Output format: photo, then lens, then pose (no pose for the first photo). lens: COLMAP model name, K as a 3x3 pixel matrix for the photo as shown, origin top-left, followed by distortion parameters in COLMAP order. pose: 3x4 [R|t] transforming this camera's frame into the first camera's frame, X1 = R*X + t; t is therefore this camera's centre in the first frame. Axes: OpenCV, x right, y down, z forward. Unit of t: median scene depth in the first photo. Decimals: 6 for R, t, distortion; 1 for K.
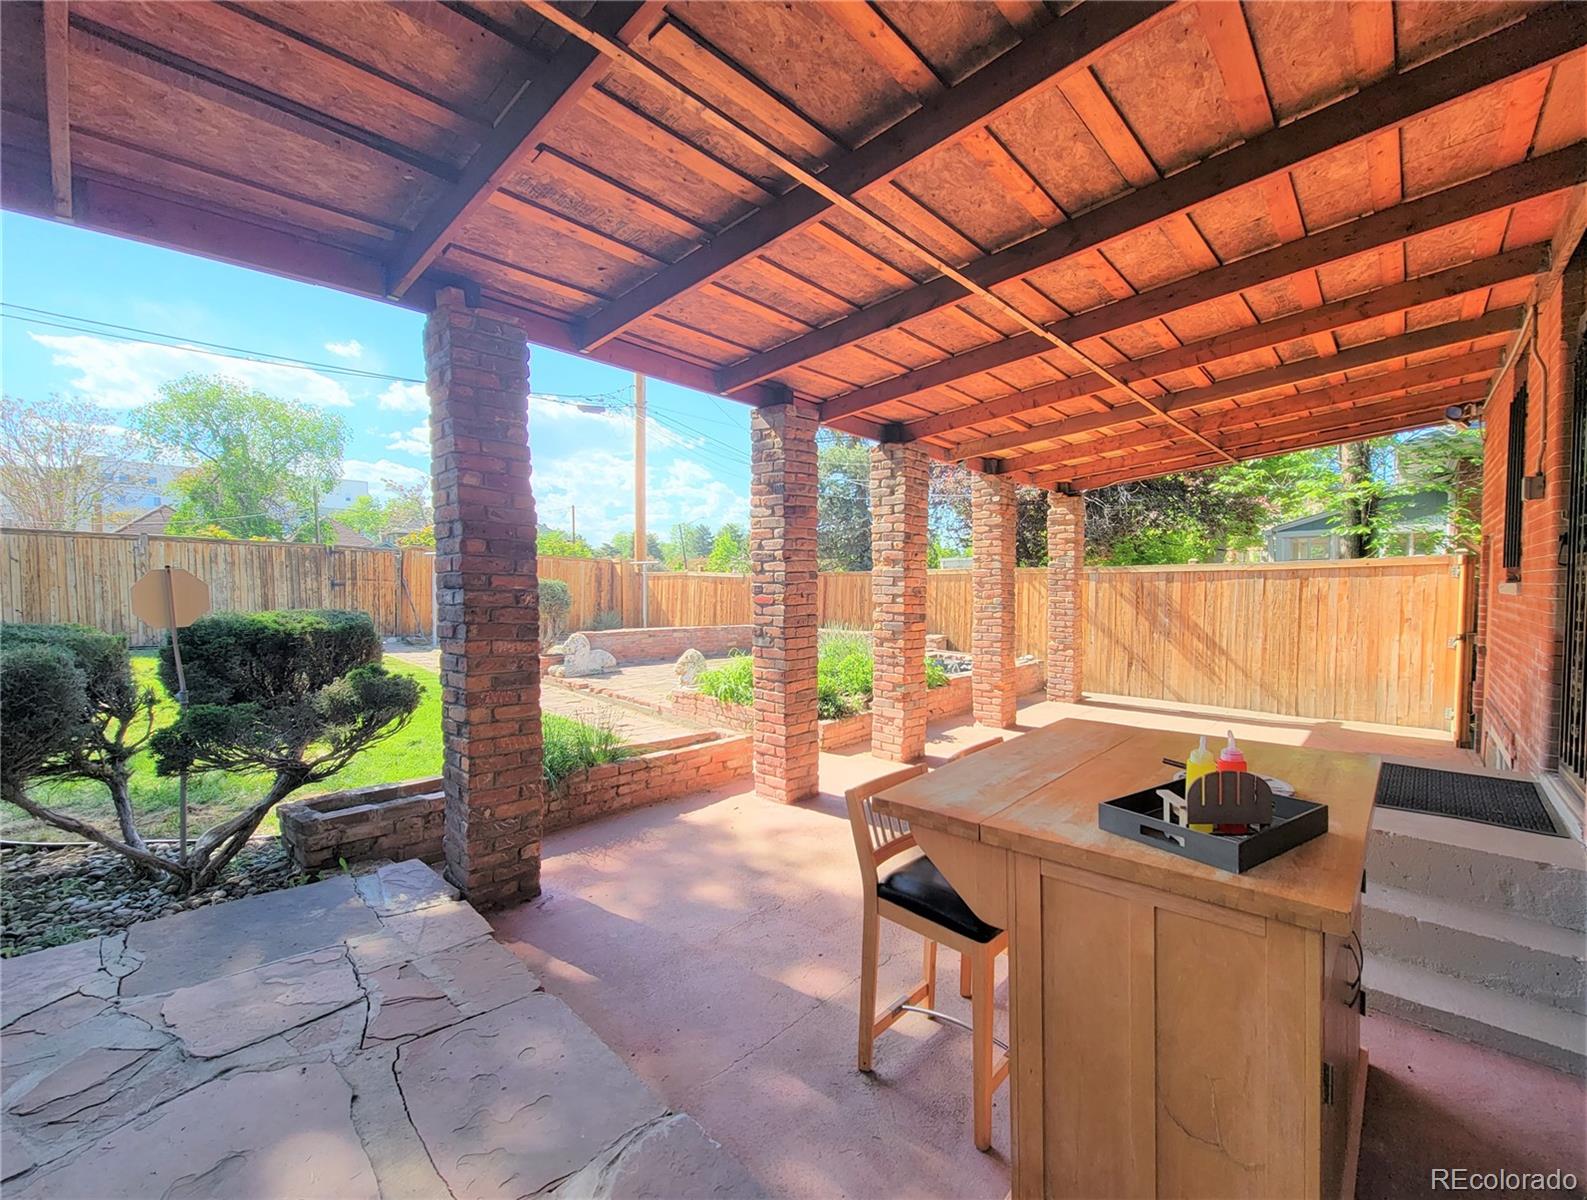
lens RADIAL K [[634.5, 0, 838.6], [0, 634.5, 599.4], [0, 0, 1]] dist [-0.004704, -0.000243]
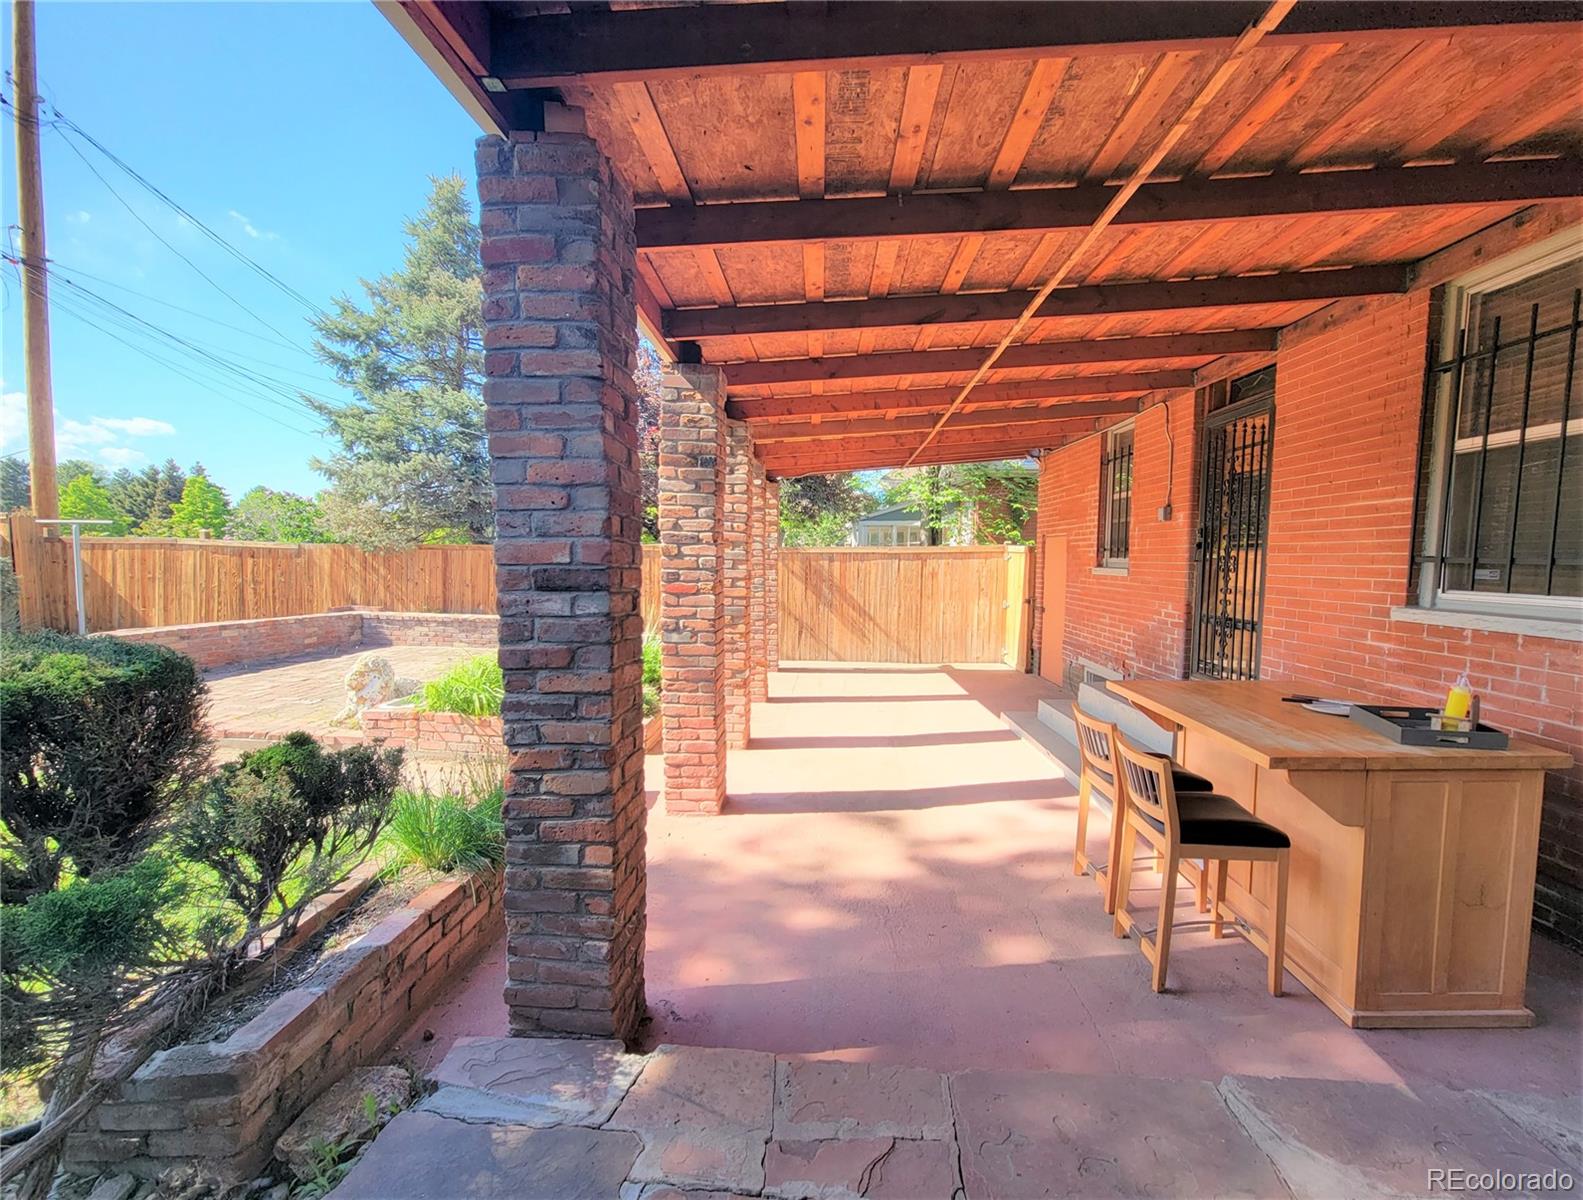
lens RADIAL K [[632.9, 0, 794.3], [0, 632.9, 597.8], [0, 0, 1]] dist [-0.004704, -0.000243]
pose [[0.775197, -0.032465, 0.630885, -0.454099], [0.005717, 0.998998, 0.044383, -0.020190], [-0.631694, -0.030798, 0.774606, 0.198526]]
